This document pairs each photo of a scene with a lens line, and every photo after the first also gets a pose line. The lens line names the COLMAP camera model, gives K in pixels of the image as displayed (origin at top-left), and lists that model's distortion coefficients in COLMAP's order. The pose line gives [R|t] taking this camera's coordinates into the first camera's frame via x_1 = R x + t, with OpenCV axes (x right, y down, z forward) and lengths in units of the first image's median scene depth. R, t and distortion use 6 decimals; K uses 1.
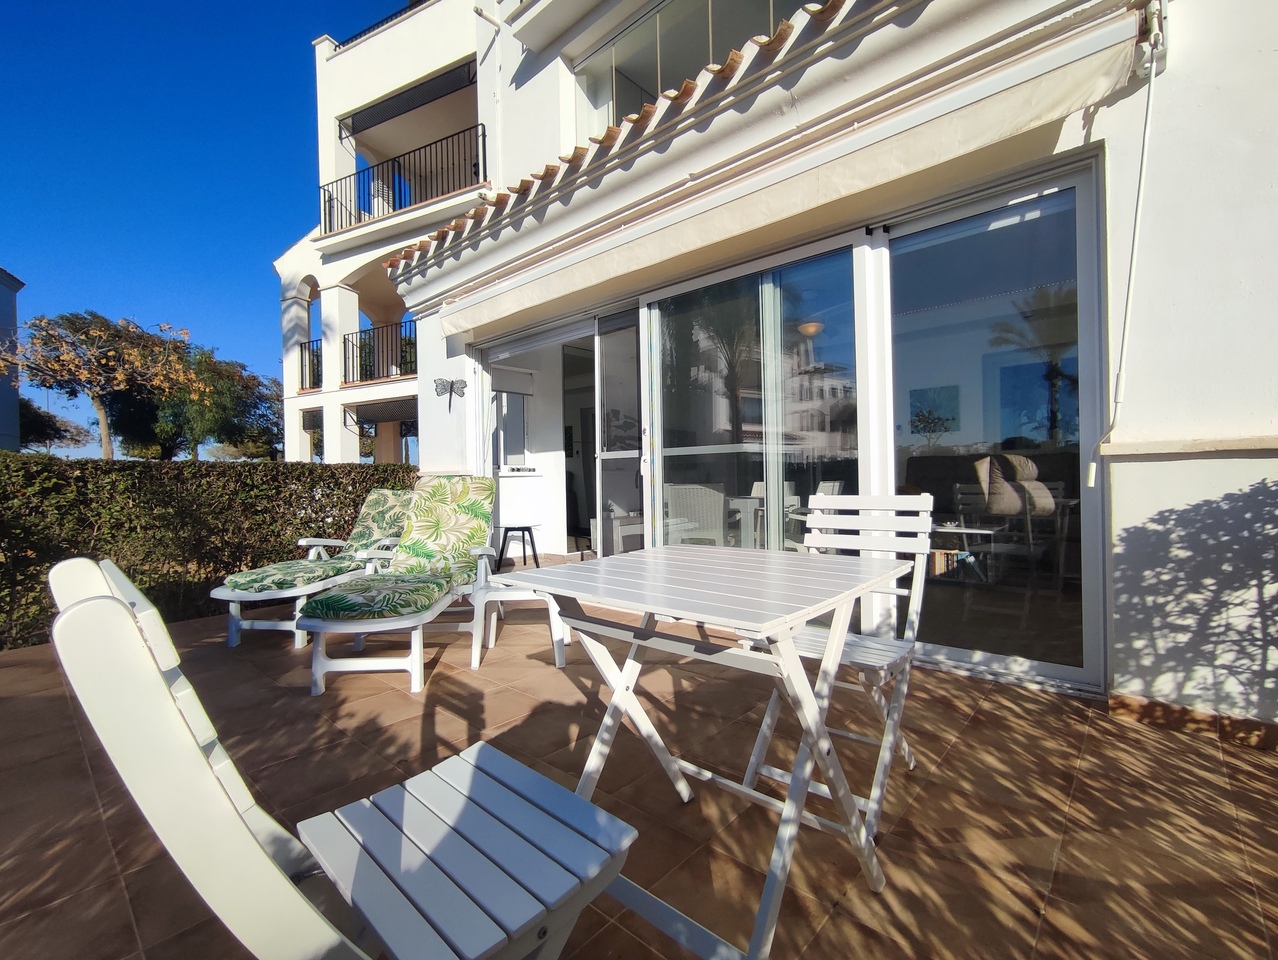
lens RADIAL K [[583.9, 0, 629.3], [0, 583.9, 476.7], [0, 0, 1]] dist [-0.021350, 0.013437]
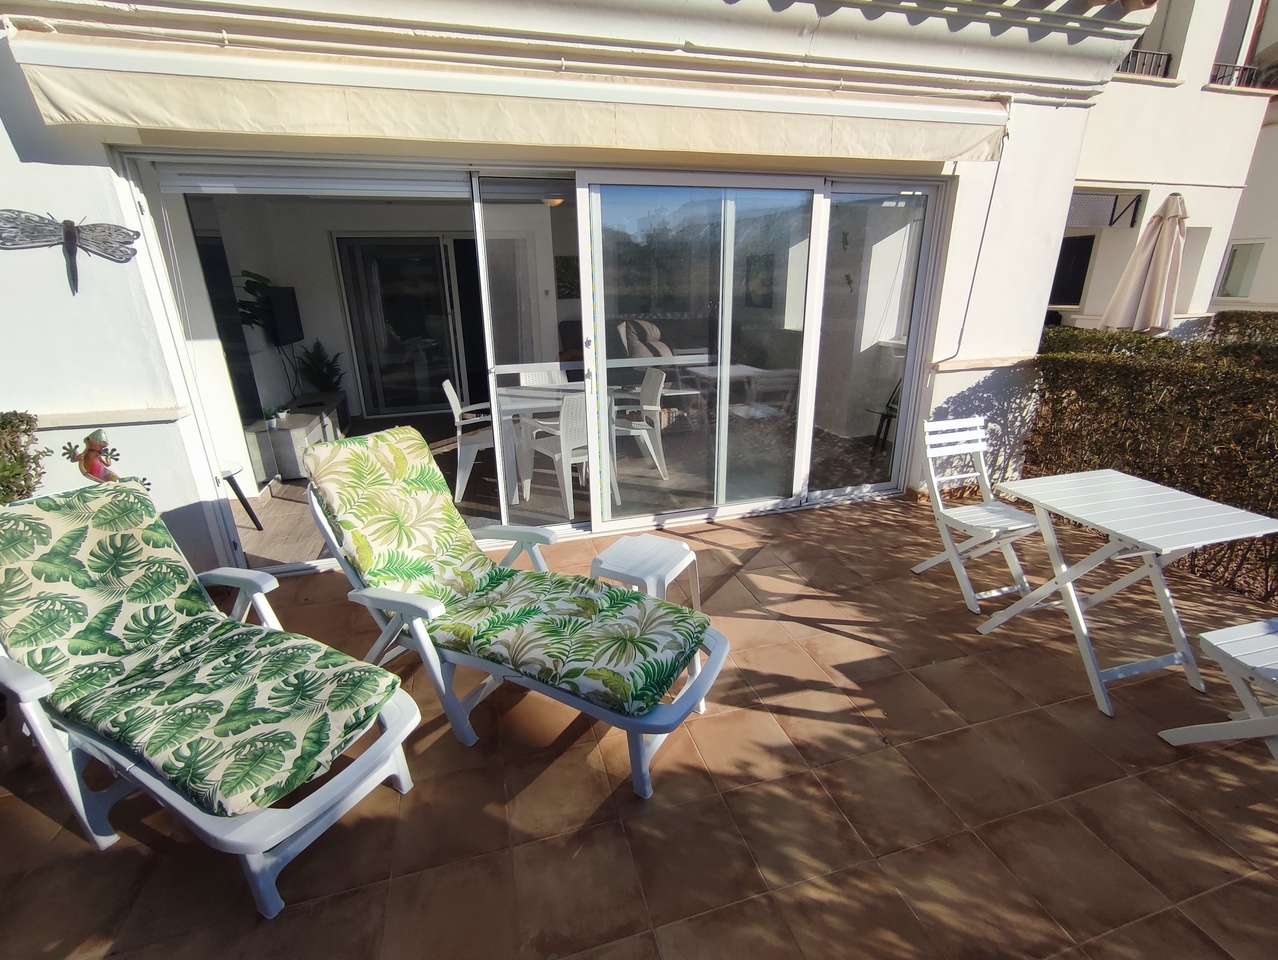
lens RADIAL K [[583.9, 0, 647.8], [0, 583.9, 482.5], [0, 0, 1]] dist [-0.021350, 0.013437]
pose [[0.508255, -0.272728, 0.816882, -0.944925], [-0.000828, 0.948377, 0.317144, -0.213972], [-0.861206, -0.161867, 0.481791, 0.641902]]
